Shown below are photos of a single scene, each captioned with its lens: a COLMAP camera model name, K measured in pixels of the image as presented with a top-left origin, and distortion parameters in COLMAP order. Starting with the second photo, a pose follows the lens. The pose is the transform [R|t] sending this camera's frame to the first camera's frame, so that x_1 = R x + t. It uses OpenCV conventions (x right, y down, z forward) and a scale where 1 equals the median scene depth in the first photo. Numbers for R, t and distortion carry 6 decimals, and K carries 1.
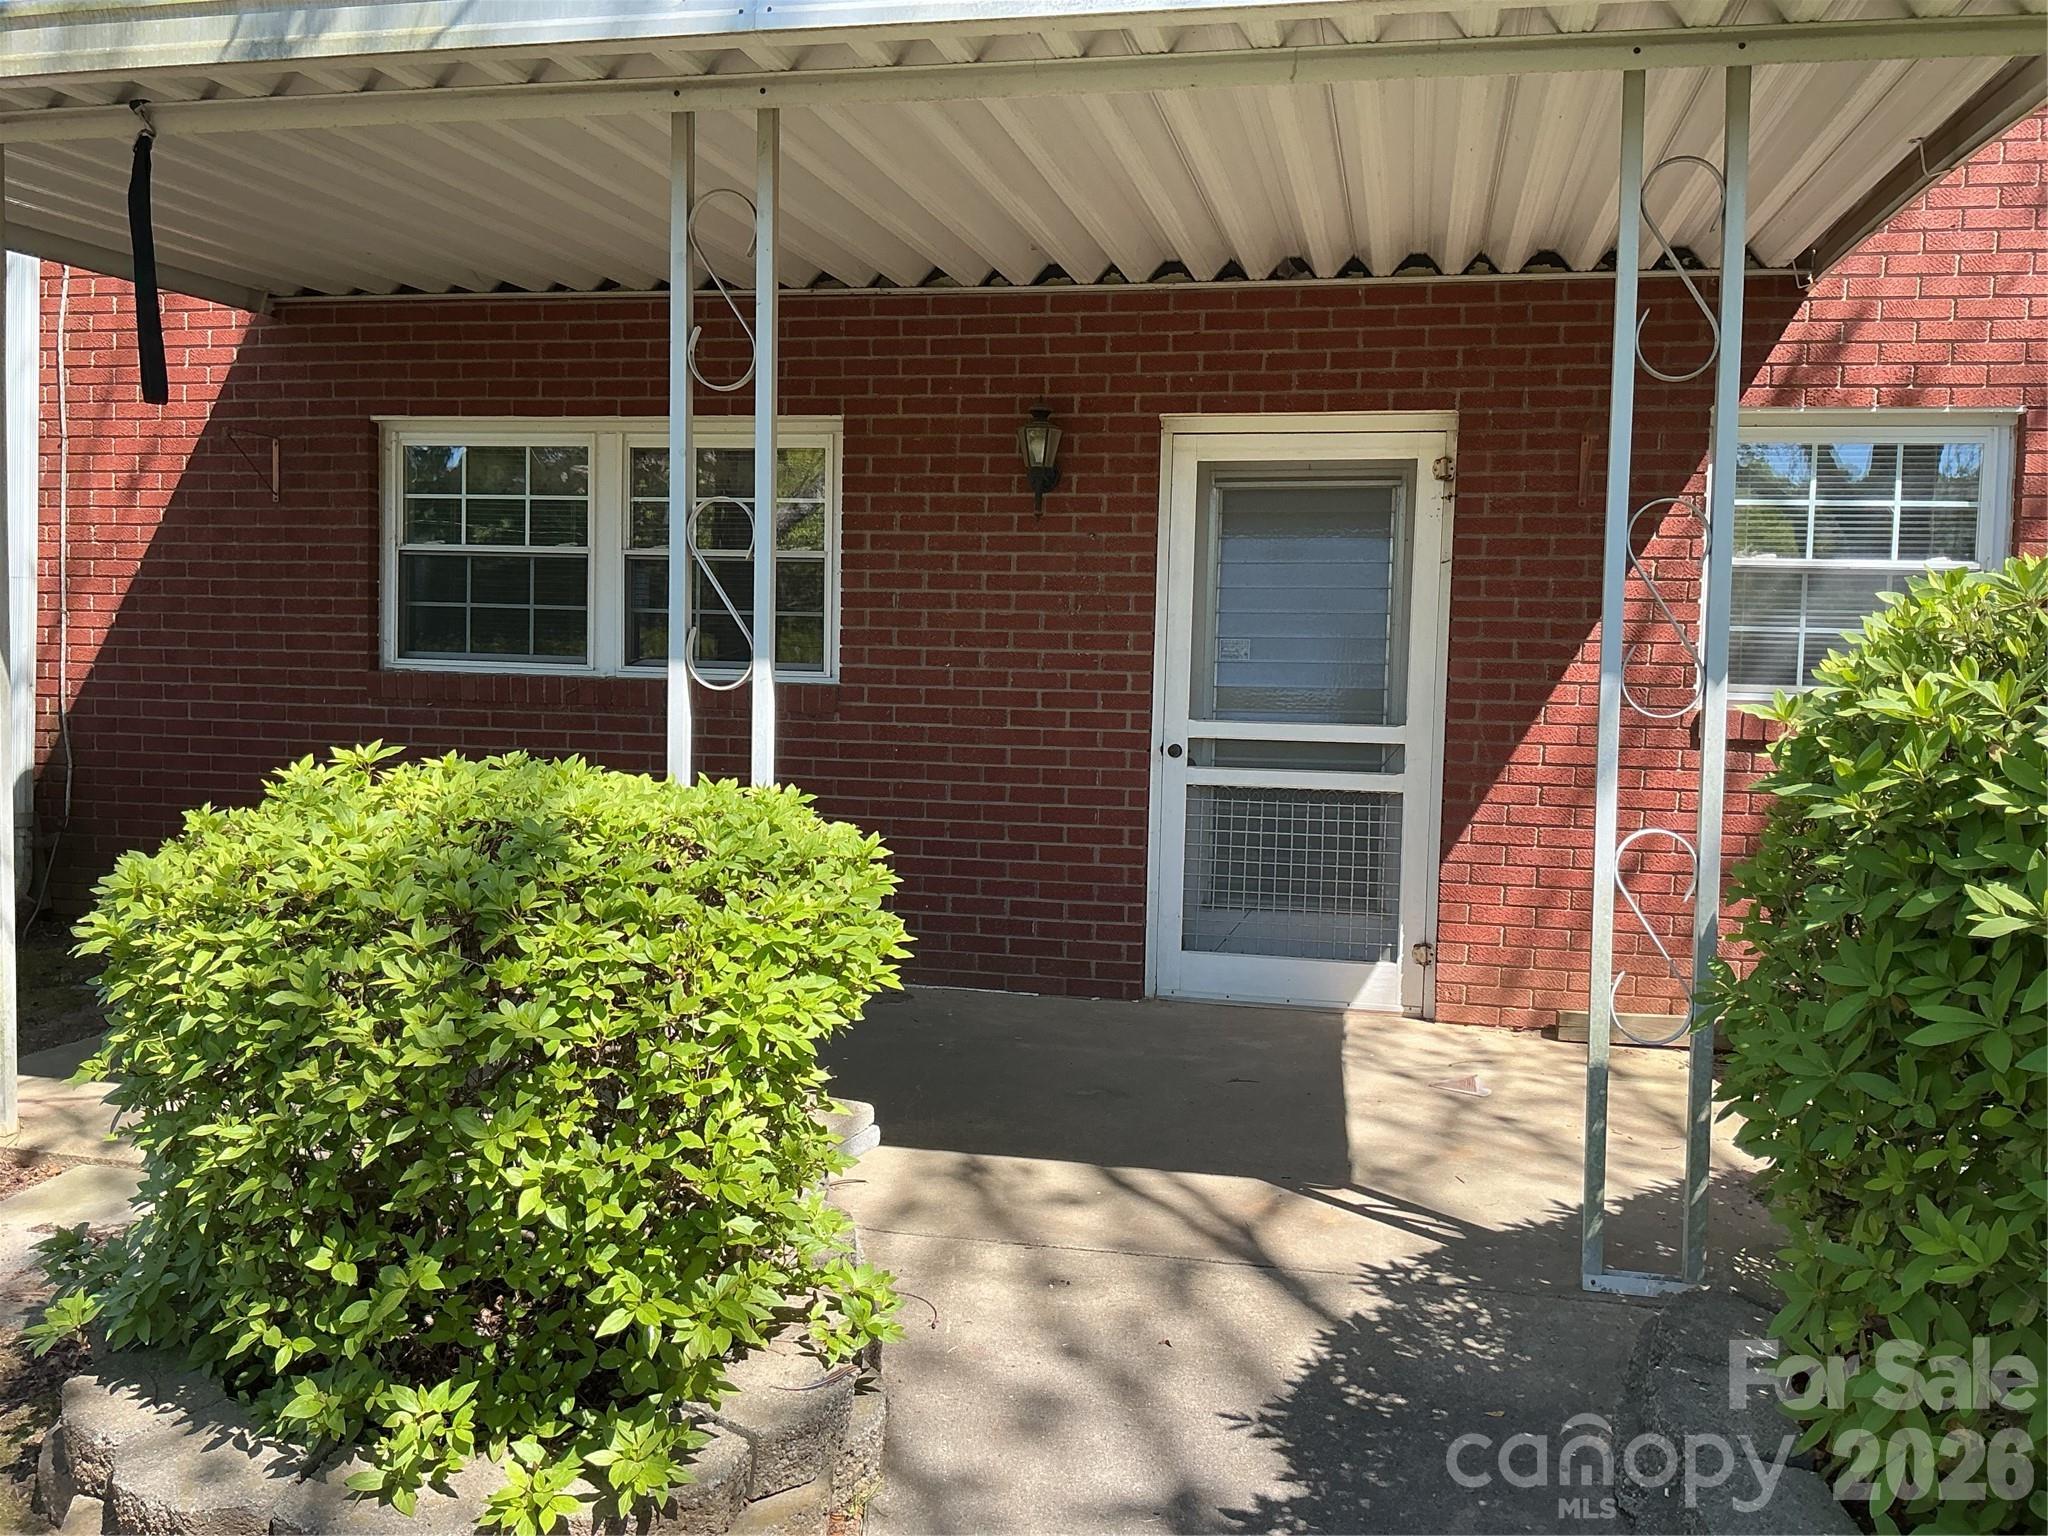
lens RADIAL K [[1684.9, 0, 1024.0], [0, 1684.9, 768.0], [0, 0, 1]] dist [0.129371, -0.284182]
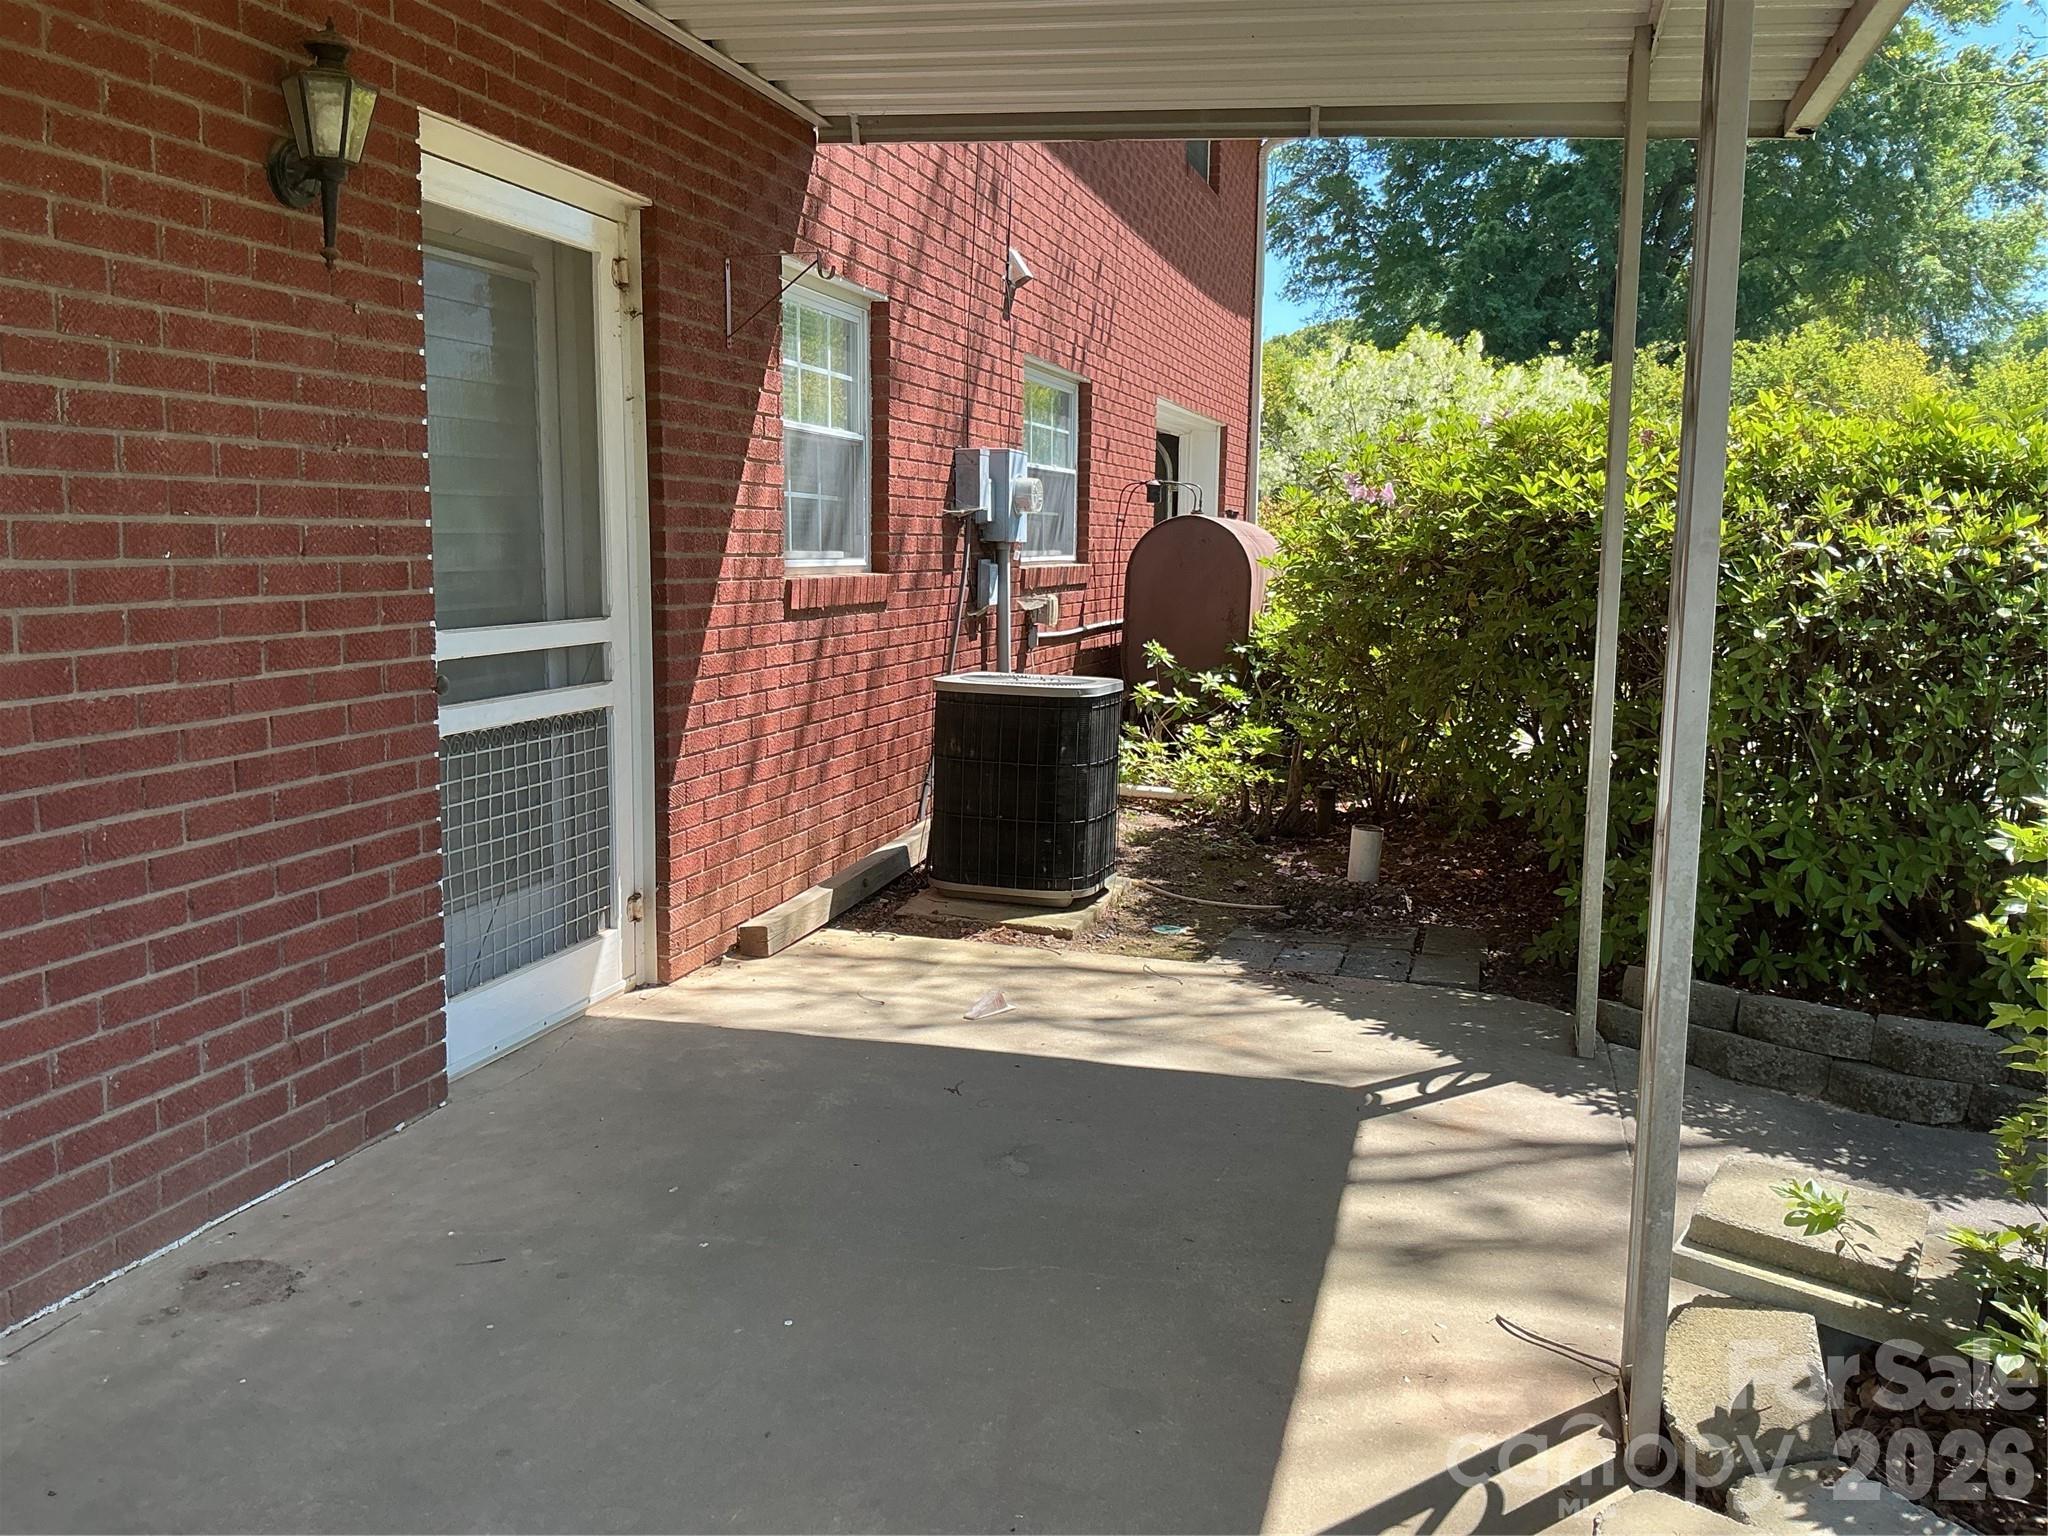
lens RADIAL K [[1684.9, 0, 1024.0], [0, 1684.9, 768.0], [0, 0, 1]] dist [0.129371, -0.284182]
pose [[0.062601, -0.158539, 0.985366, -0.529750], [0.045244, 0.986738, 0.155886, -0.069881], [-0.997013, 0.034823, 0.068943, 0.782795]]
